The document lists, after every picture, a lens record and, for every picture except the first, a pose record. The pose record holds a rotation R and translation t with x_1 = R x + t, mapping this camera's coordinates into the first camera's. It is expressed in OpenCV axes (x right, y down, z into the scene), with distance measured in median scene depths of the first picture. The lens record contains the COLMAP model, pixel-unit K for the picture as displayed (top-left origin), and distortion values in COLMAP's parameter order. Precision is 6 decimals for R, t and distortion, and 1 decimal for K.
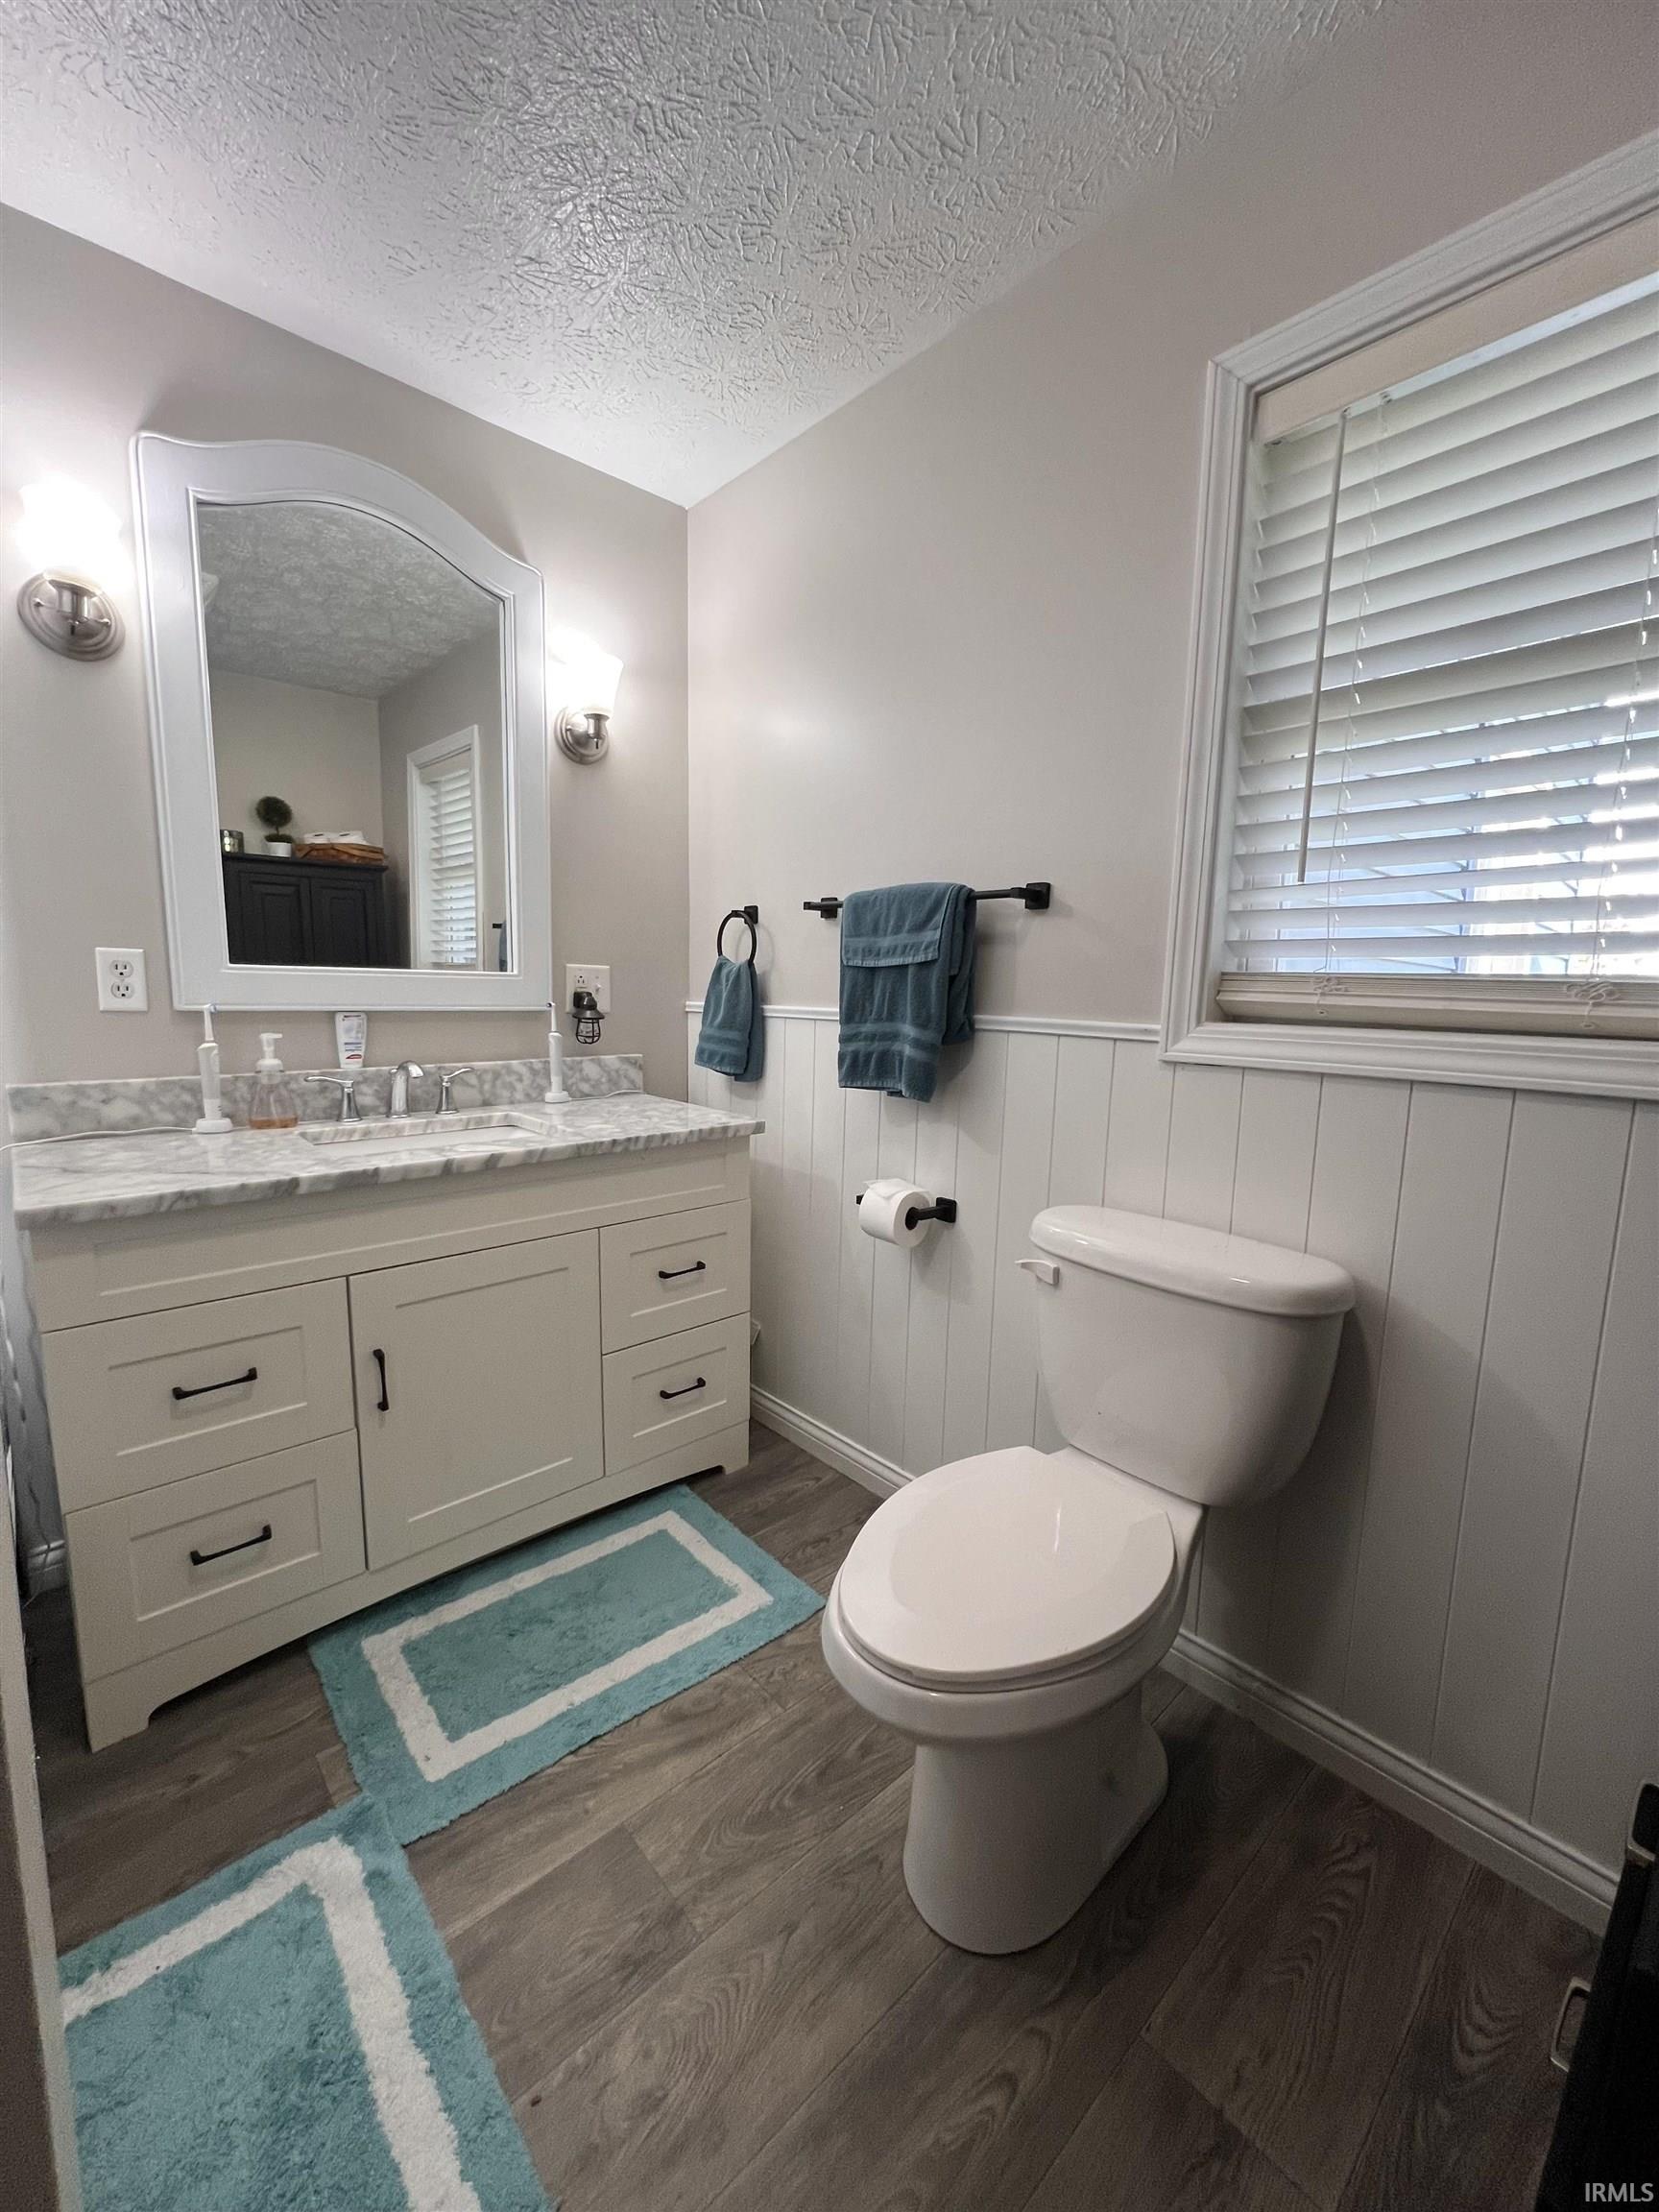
lens RADIAL K [[882.7, 0, 826.6], [0, 882.7, 1106.3], [0, 0, 1]] dist [0.001856, -0.000424]
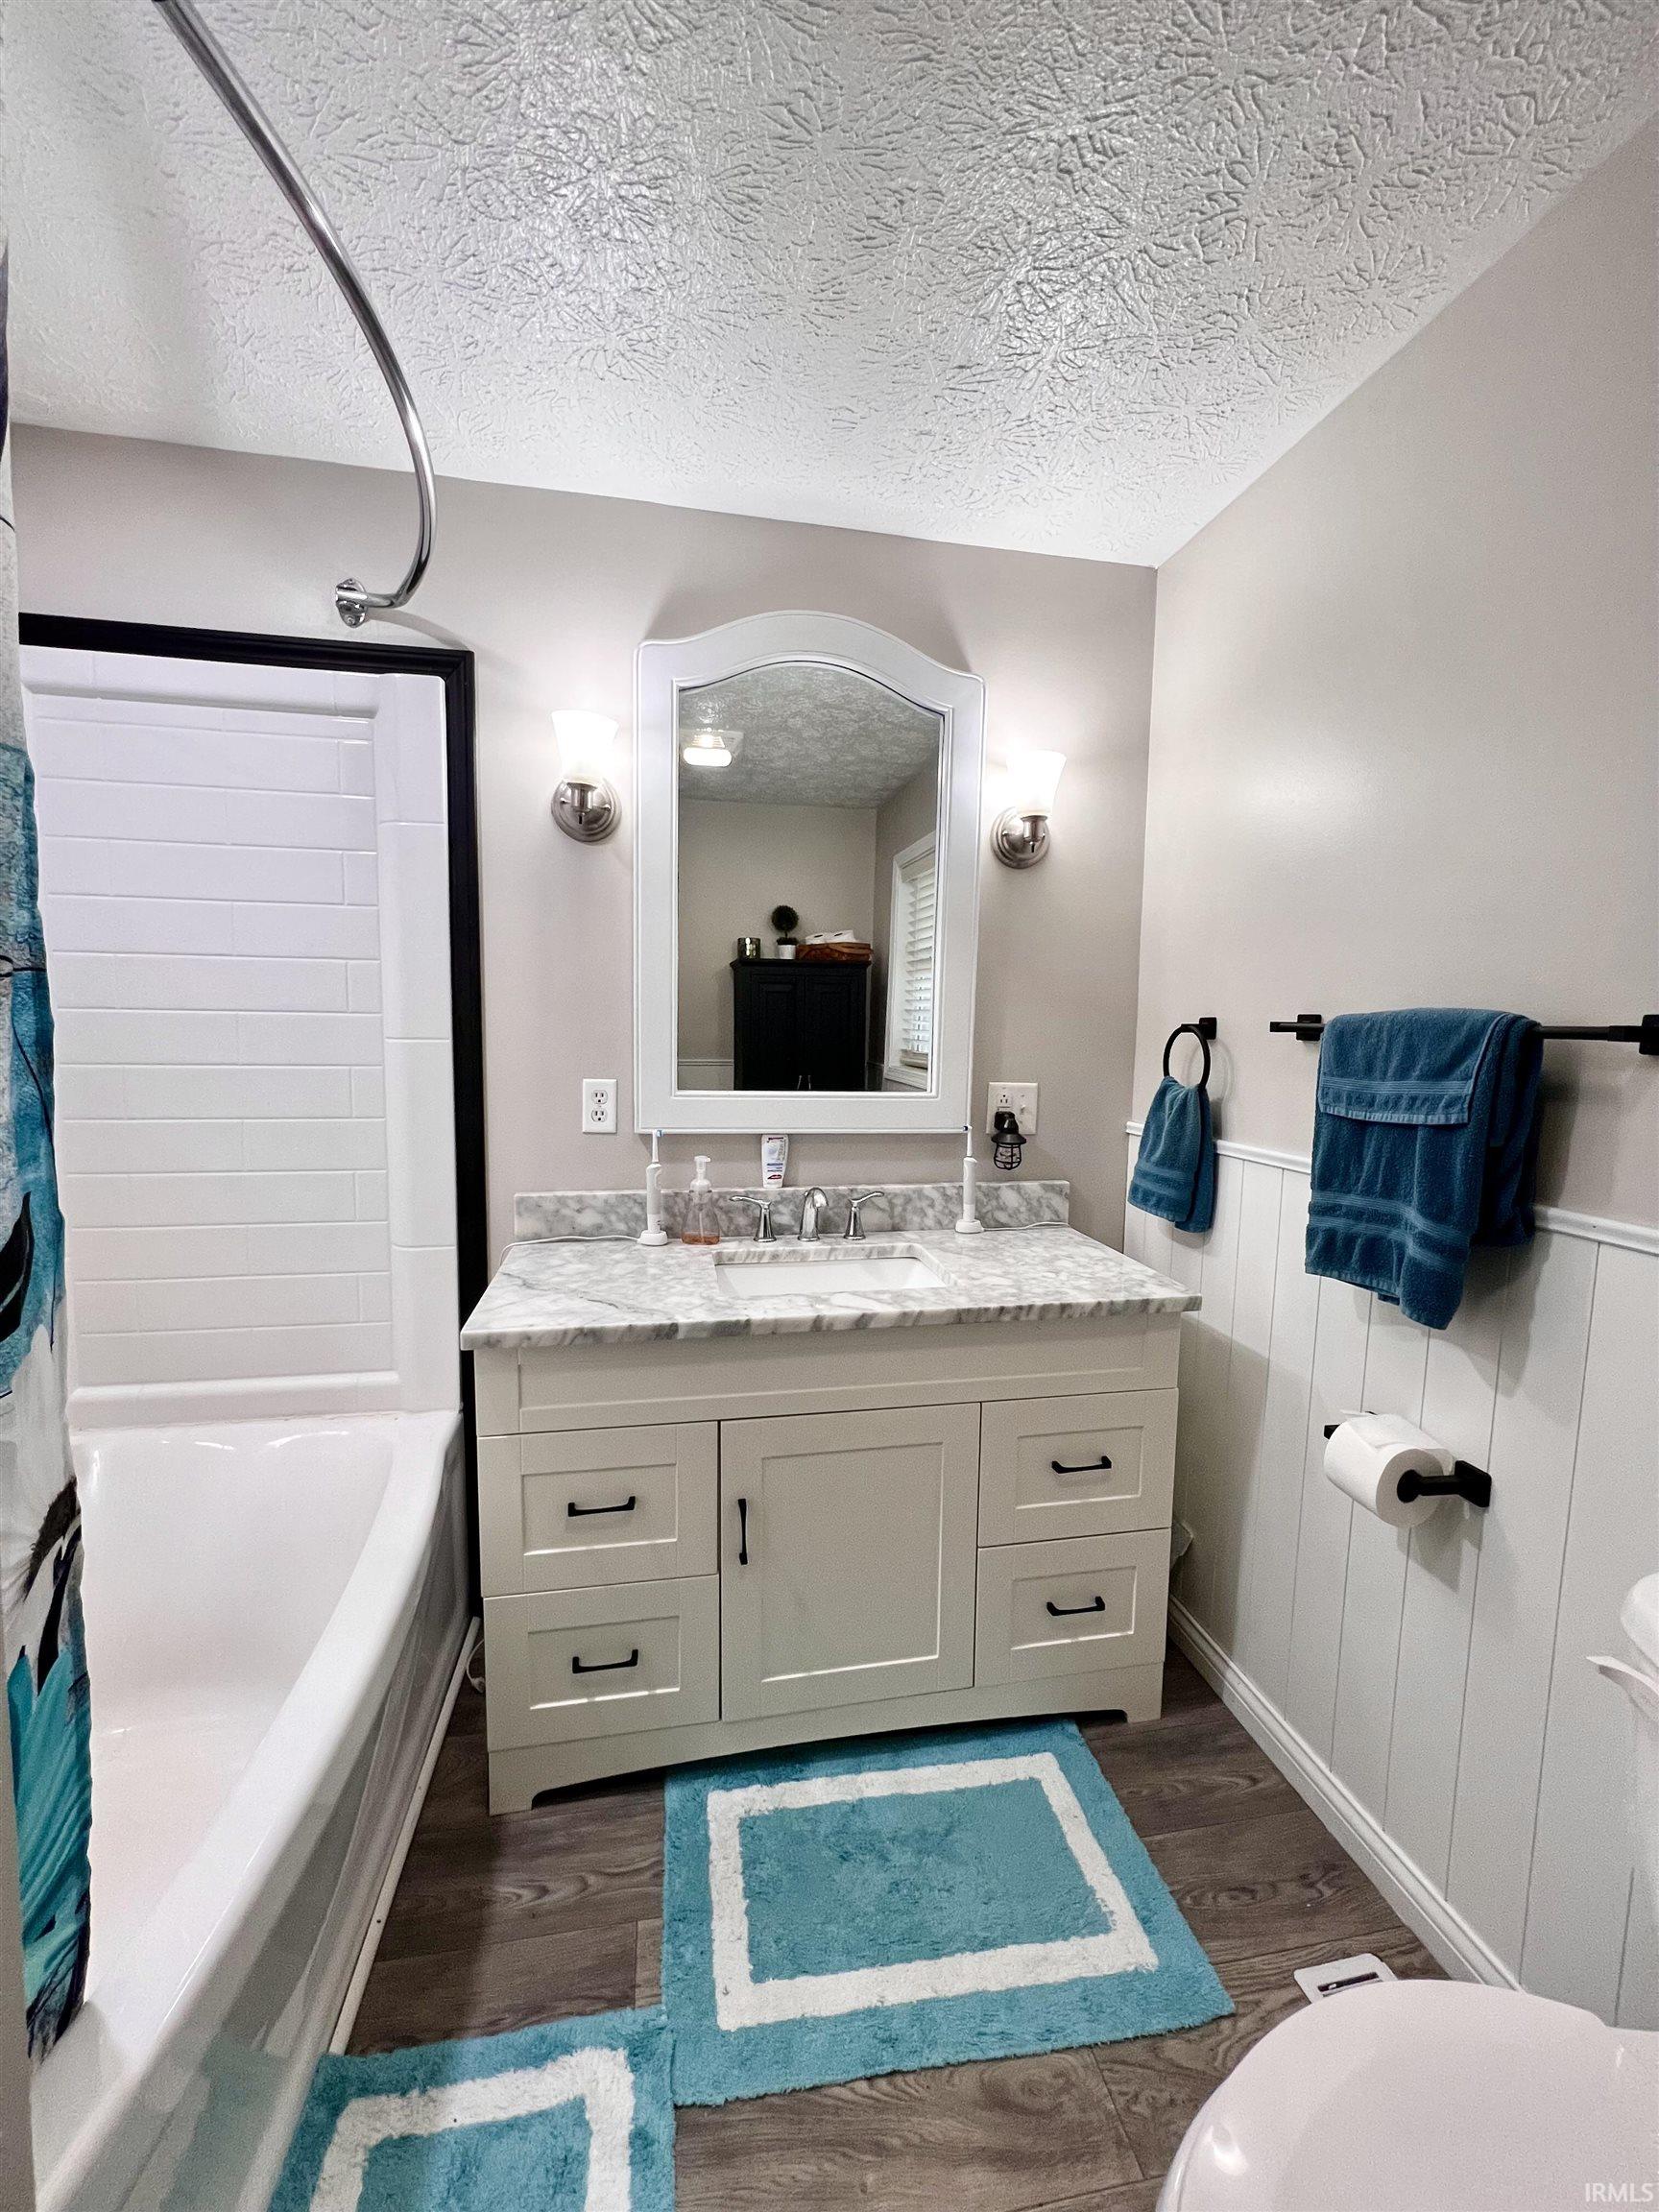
lens RADIAL K [[882.7, 0, 828.7], [0, 882.7, 1107.4], [0, 0, 1]] dist [0.001856, -0.000424]
pose [[0.852985, 0.043291, -0.520137, 0.057908], [-0.073157, 0.996633, -0.037022, -0.113915], [0.516783, 0.069631, 0.853280, 0.158566]]
